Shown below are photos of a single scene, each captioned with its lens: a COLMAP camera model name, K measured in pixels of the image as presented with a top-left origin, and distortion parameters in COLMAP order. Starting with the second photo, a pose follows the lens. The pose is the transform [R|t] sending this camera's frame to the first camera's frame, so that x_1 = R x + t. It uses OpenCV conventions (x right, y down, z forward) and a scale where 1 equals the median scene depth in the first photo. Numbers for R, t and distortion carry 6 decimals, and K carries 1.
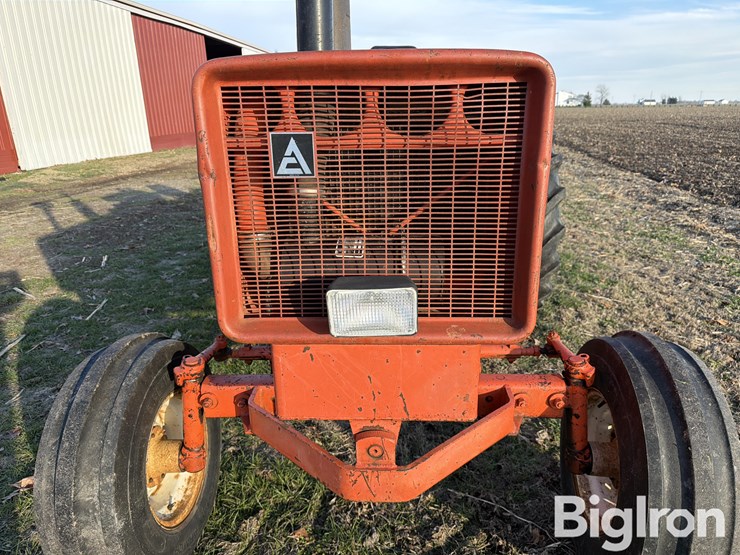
lens RADIAL K [[521.4, 0, 375.7], [0, 521.4, 277.2], [0, 0, 1]] dist [0.007697, -0.001043]
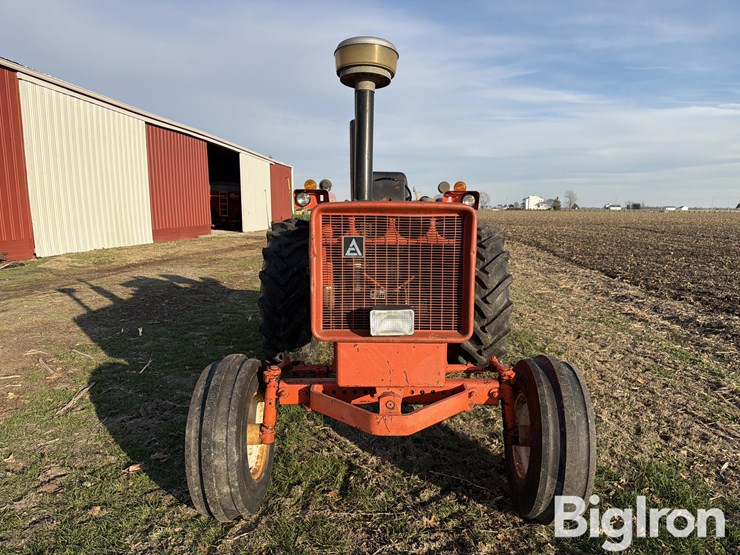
lens RADIAL K [[518.0, 0, 378.6], [0, 518.0, 279.9], [0, 0, 1]] dist [0.093009, -0.092163]
pose [[0.998894, 0.017187, 0.043767, -0.076547], [-0.009325, 0.984725, -0.173864, 0.130267], [-0.046086, 0.173264, 0.983797, -0.518306]]
